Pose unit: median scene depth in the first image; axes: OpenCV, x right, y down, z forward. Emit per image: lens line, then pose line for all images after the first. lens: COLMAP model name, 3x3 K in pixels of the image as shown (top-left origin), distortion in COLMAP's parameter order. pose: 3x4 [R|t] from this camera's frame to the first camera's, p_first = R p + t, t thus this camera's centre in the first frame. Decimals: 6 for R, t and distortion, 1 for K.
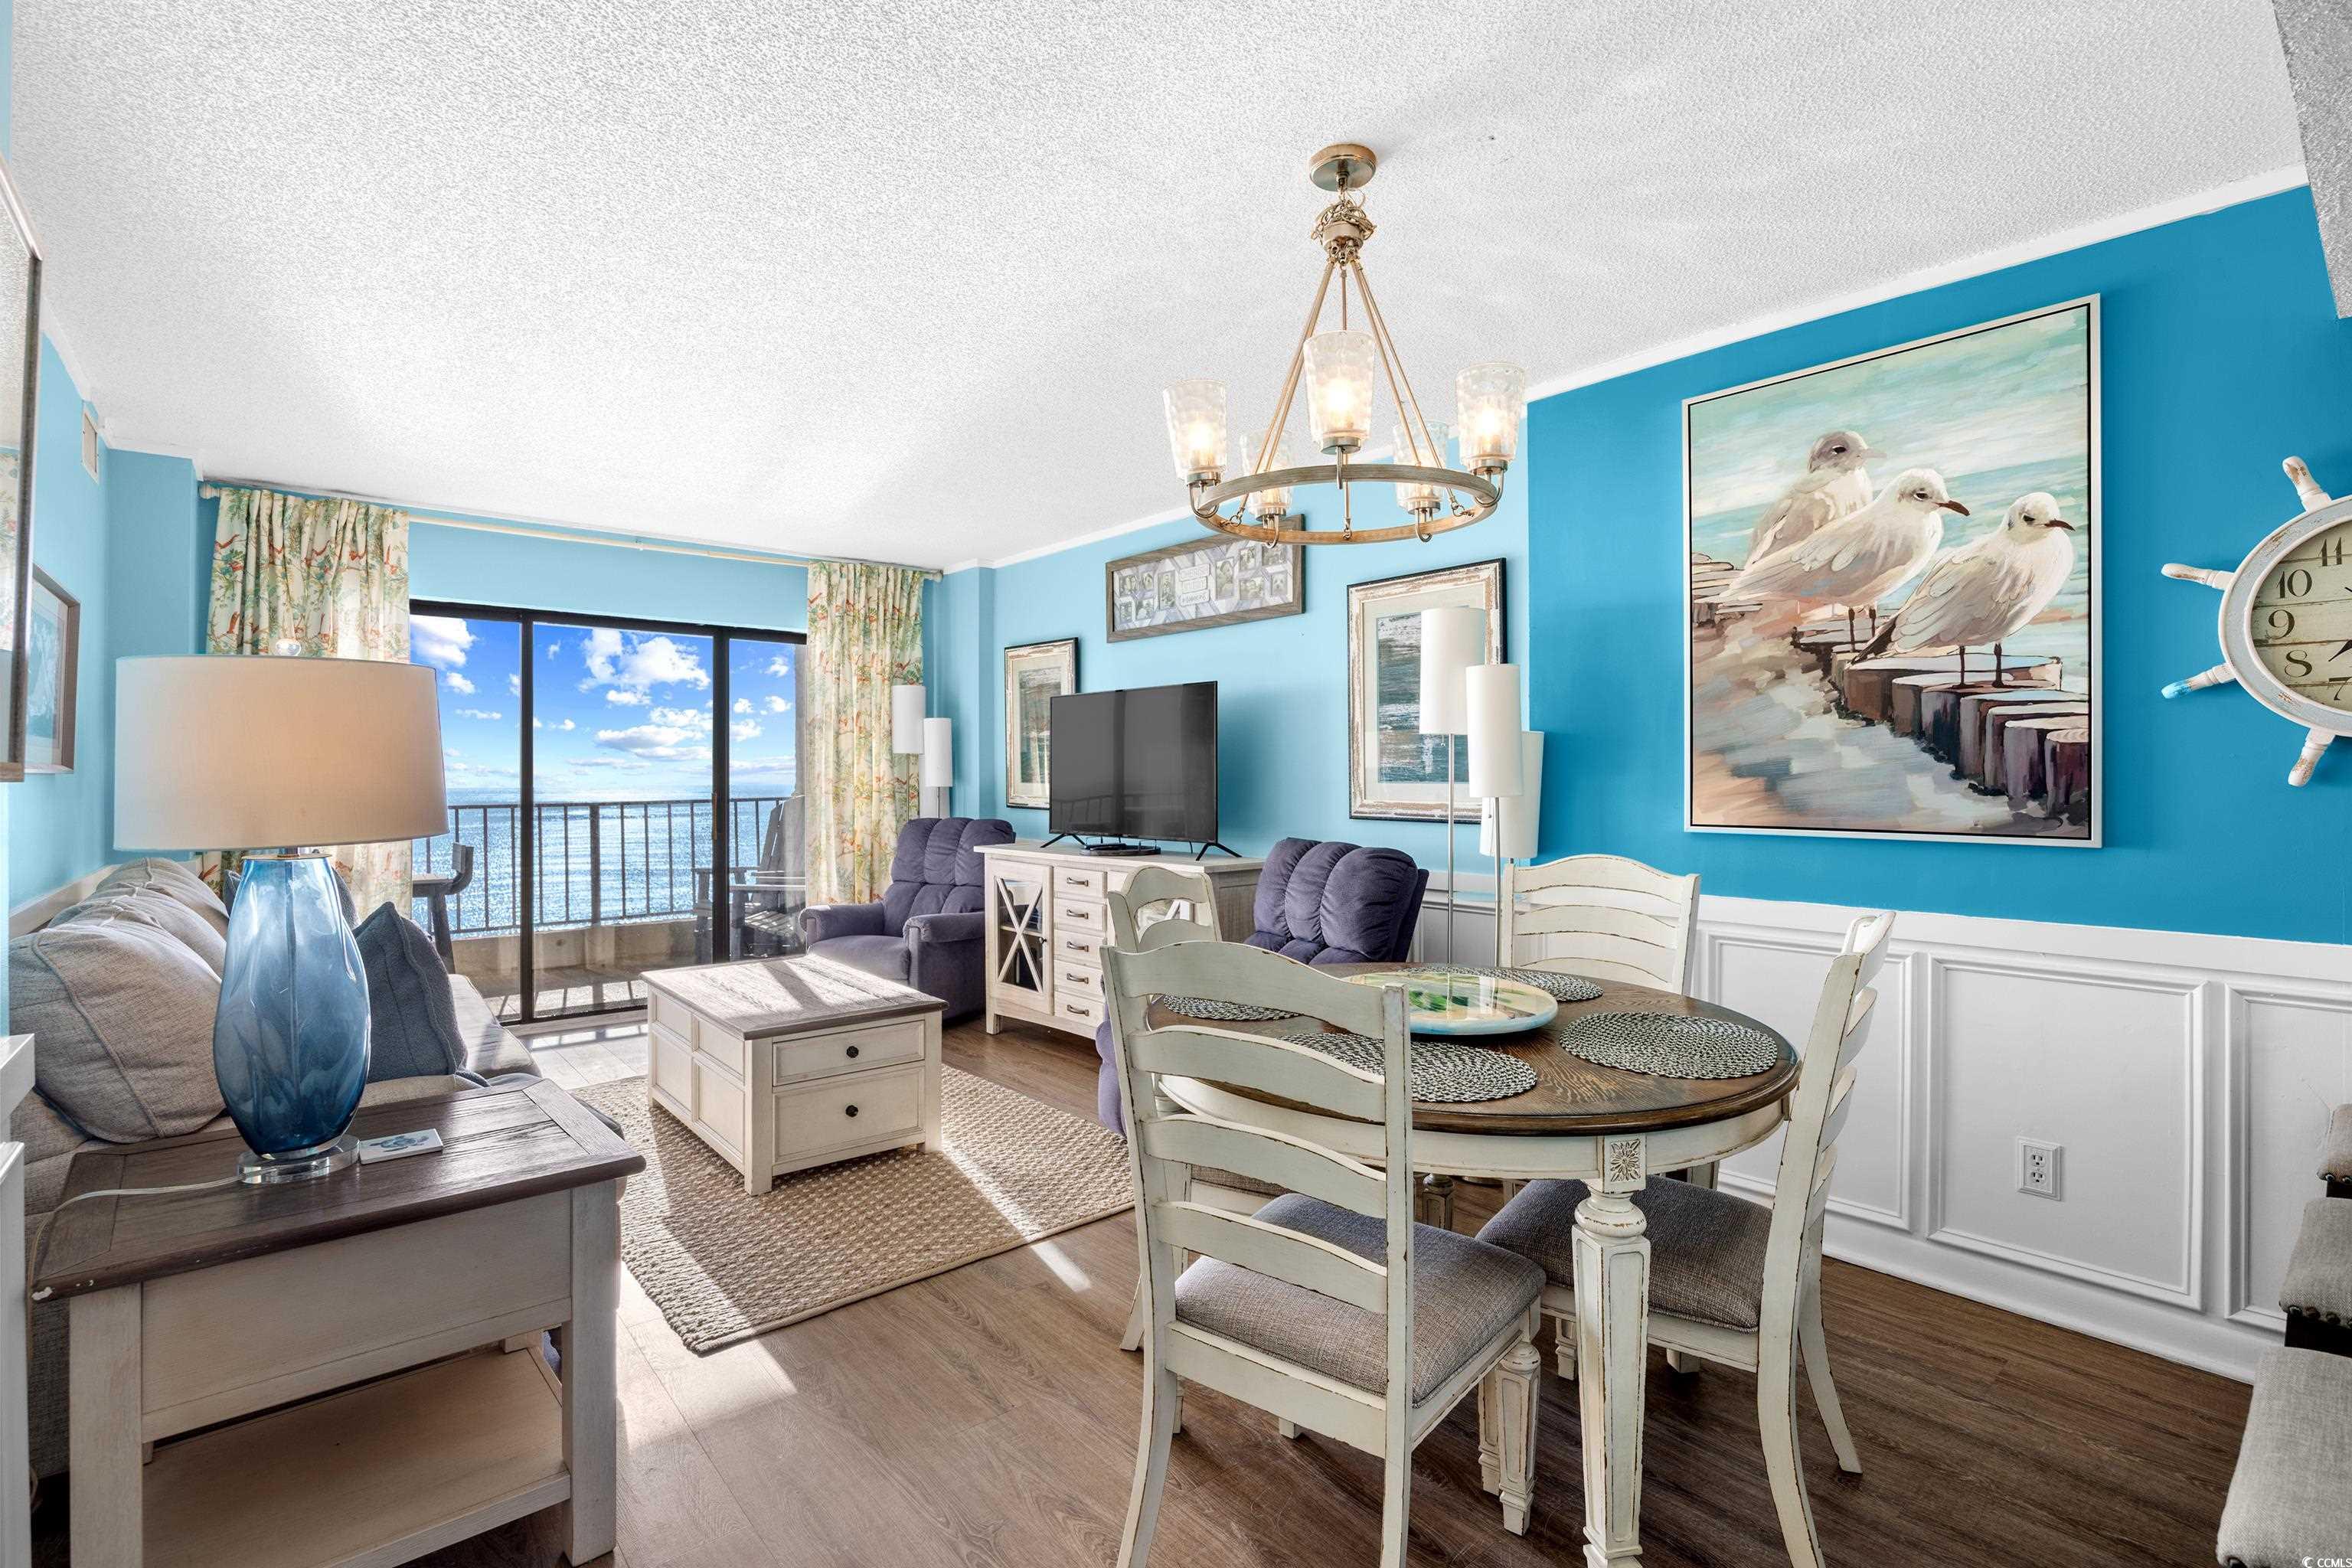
lens RADIAL K [[1081.2, 0, 1174.8], [0, 1081.2, 774.7], [0, 0, 1]] dist [-0.012499, 0.000478]
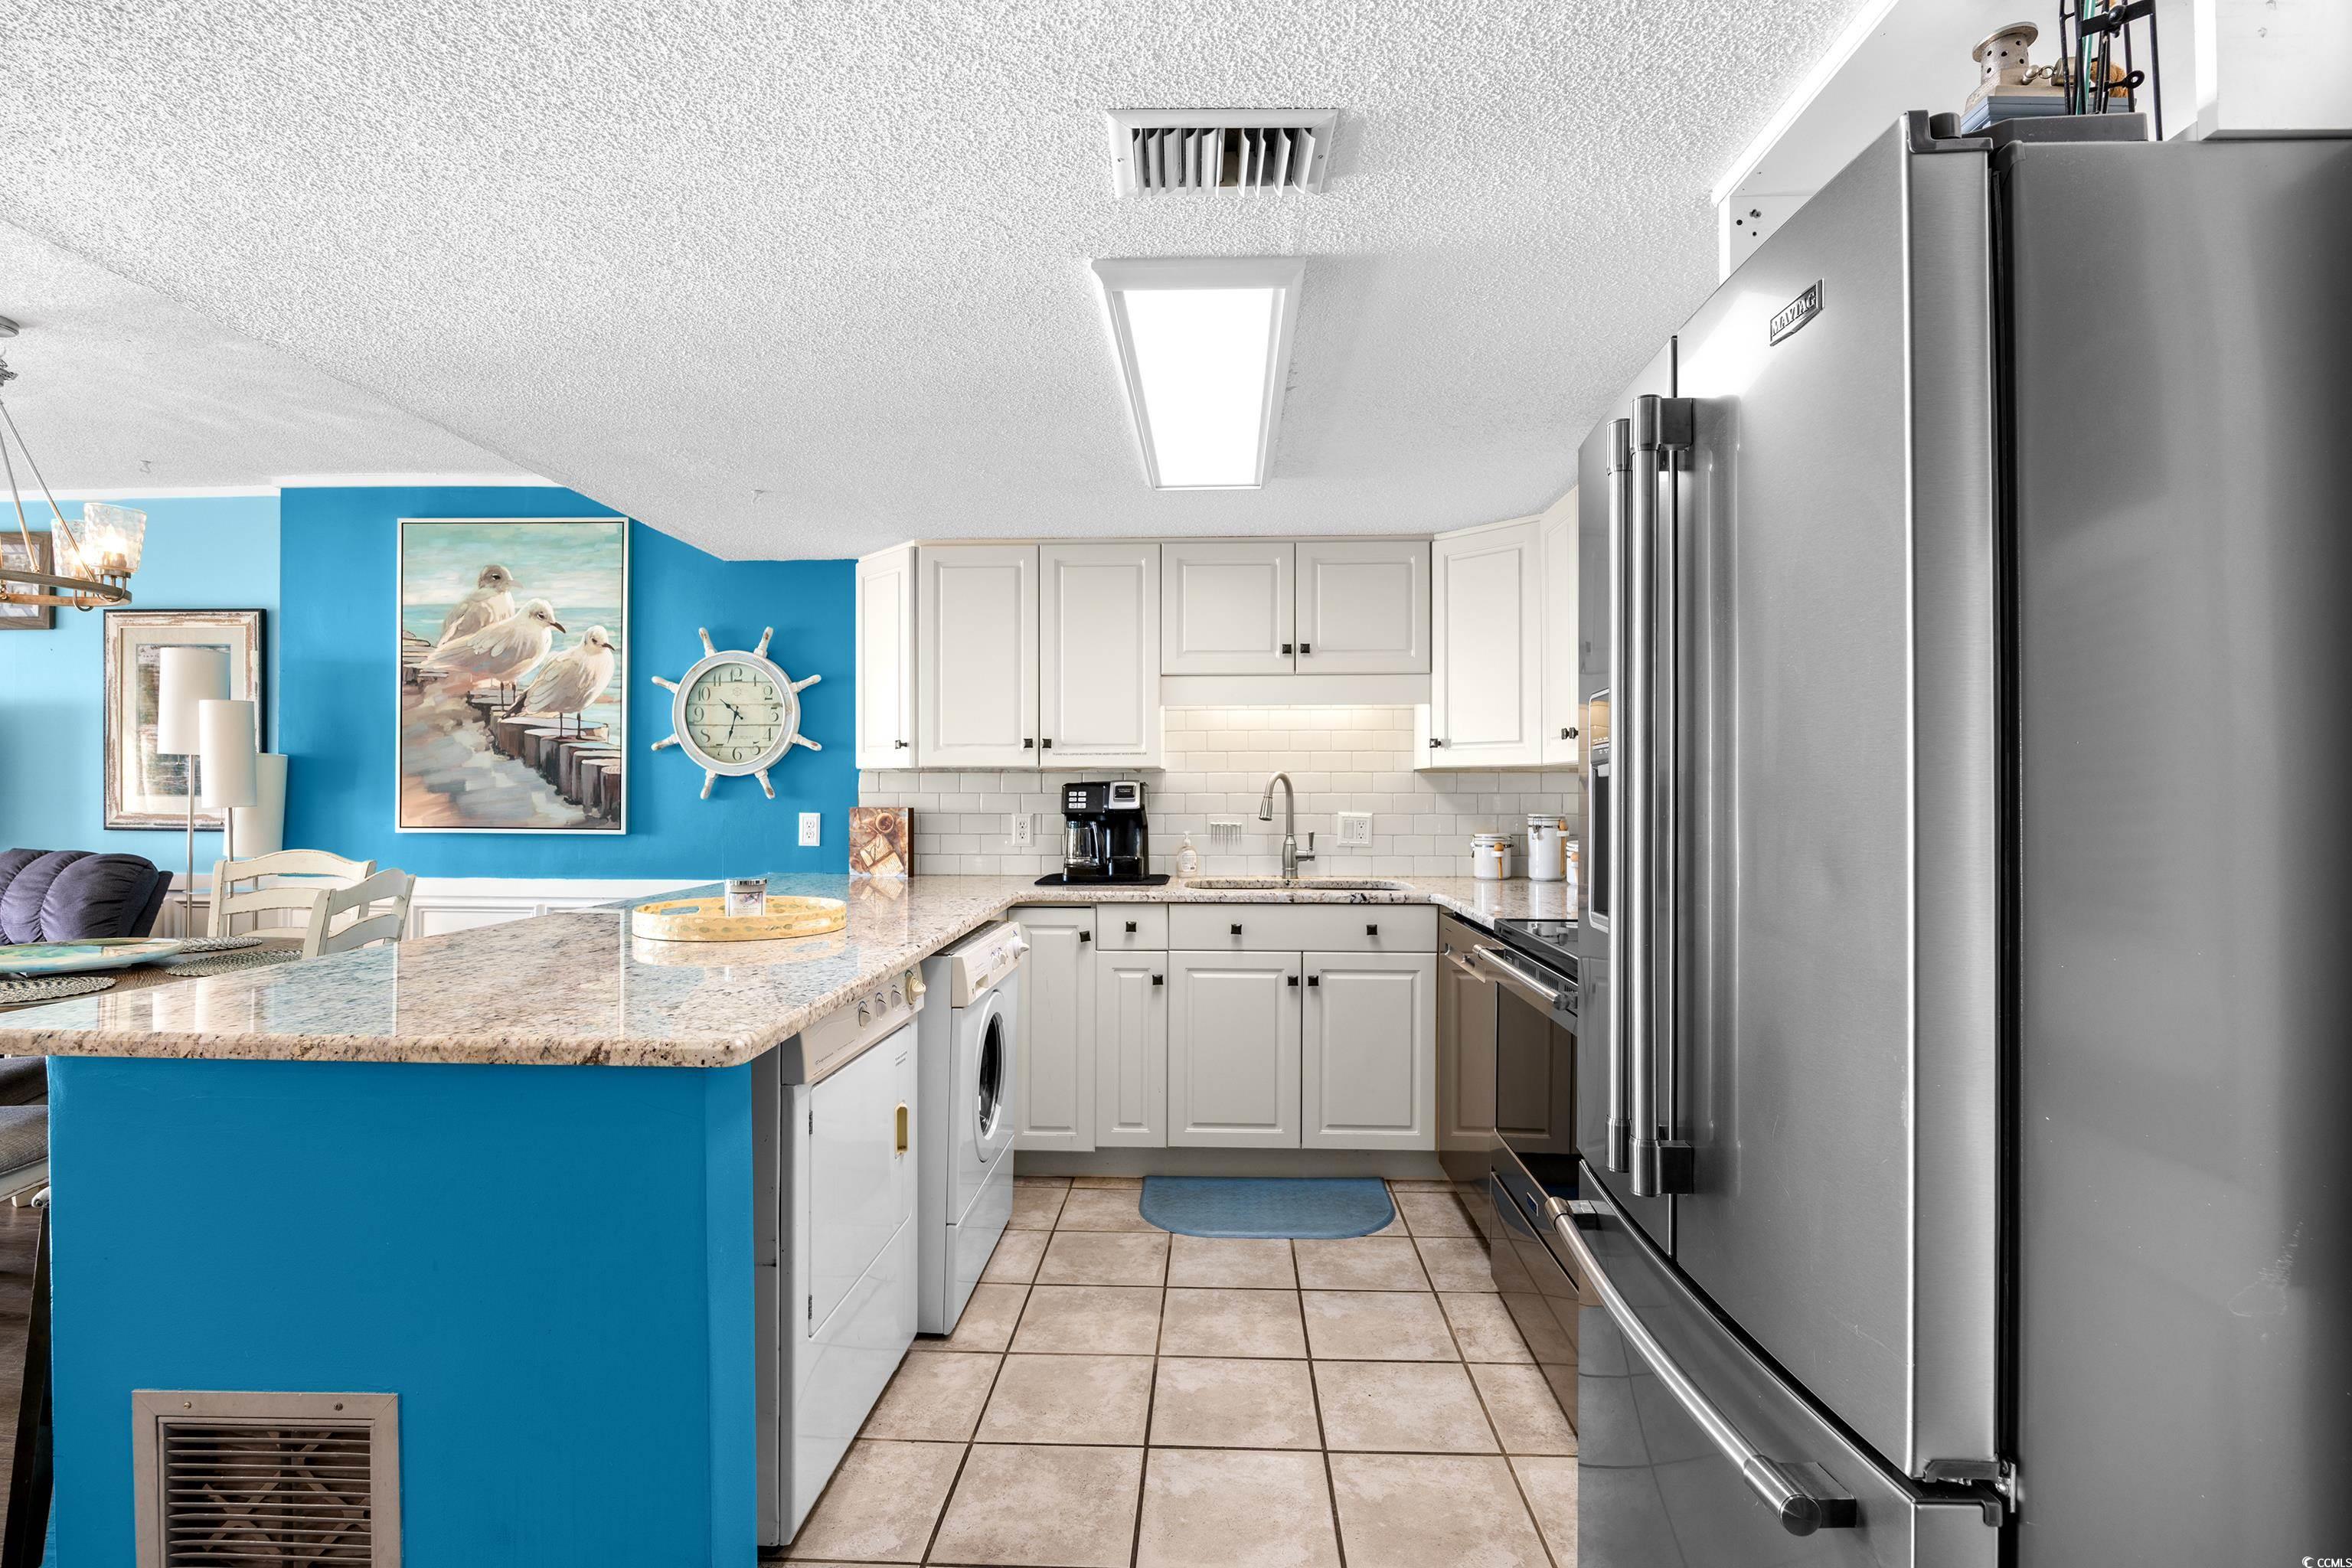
lens RADIAL K [[1086.4, 0, 1177.0], [0, 1086.4, 787.7], [0, 0, 1]] dist [-0.013047, 0.000740]
pose [[0.675149, 0.009880, 0.737615, 0.133343], [-0.007403, 0.999951, -0.006617, -0.002243], [-0.737644, -0.000993, 0.675189, -0.675443]]
